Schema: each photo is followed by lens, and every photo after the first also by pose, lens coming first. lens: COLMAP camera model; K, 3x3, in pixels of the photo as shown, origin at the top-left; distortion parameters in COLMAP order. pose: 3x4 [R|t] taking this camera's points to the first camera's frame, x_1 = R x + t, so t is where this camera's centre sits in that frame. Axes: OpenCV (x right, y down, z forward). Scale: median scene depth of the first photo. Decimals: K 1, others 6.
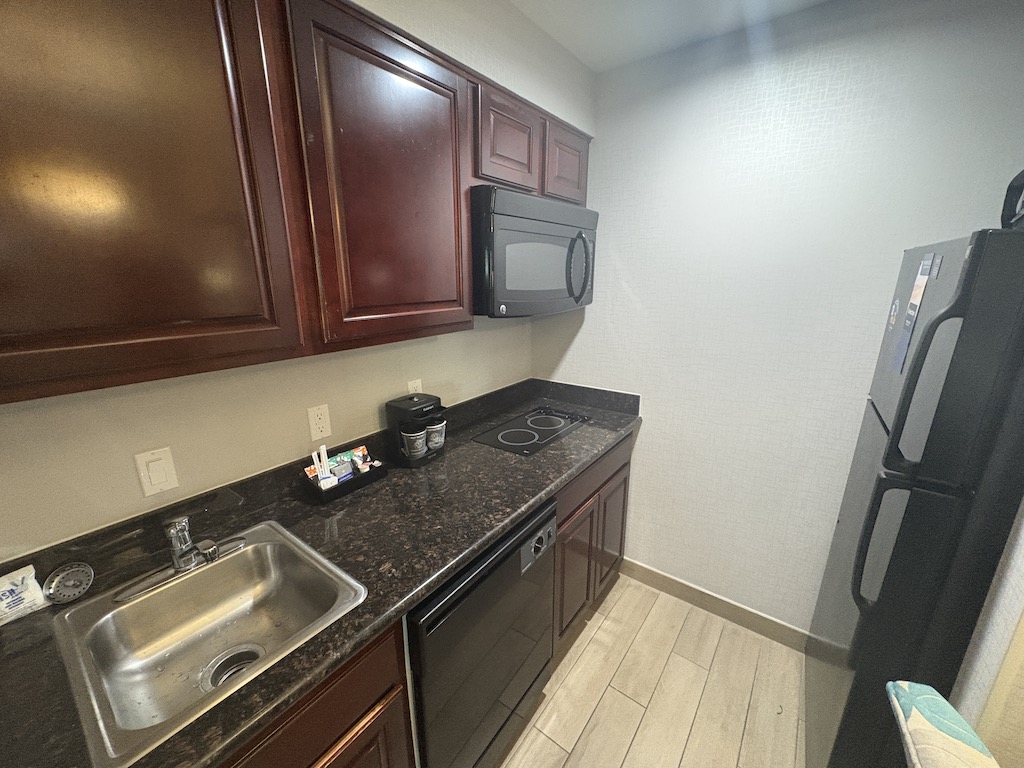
lens RADIAL K [[409.8, 0, 515.0], [0, 409.8, 385.5], [0, 0, 1]] dist [-0.000226, 0.000287]
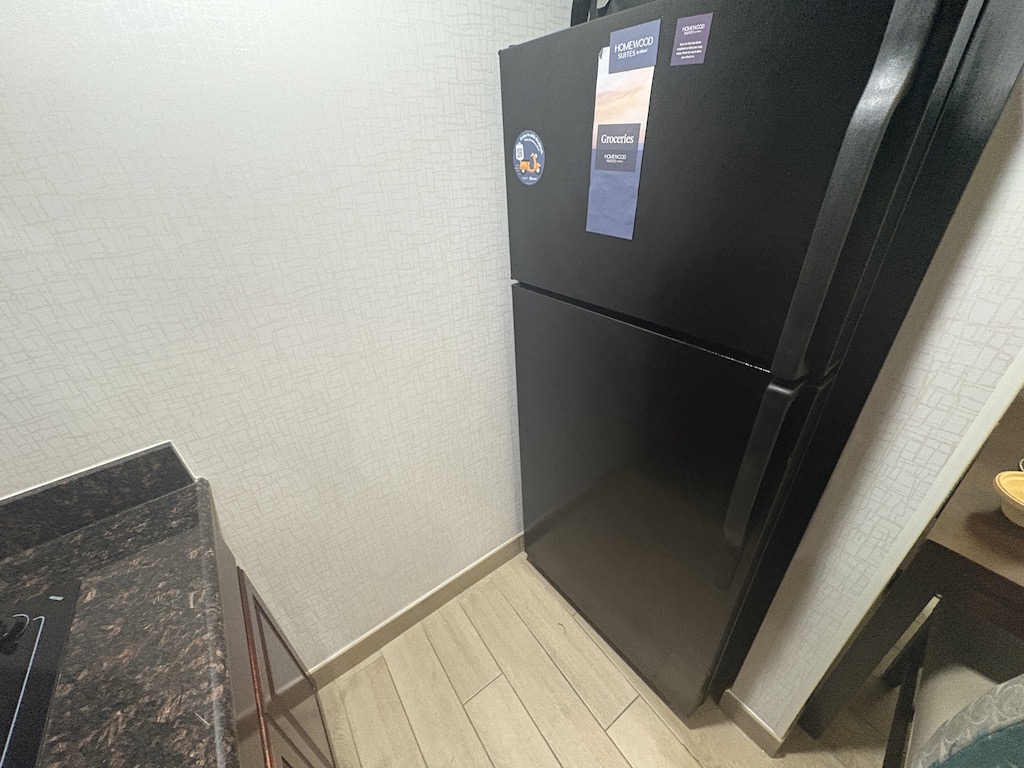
lens RADIAL K [[409.8, 0, 511.8], [0, 409.8, 383.5], [0, 0, 1]] dist [-0.000226, 0.000287]
pose [[0.303519, -0.505681, 0.807566, 0.103952], [0.302099, 0.854893, 0.421774, -0.095908], [-0.903666, 0.115948, 0.412242, 0.503221]]
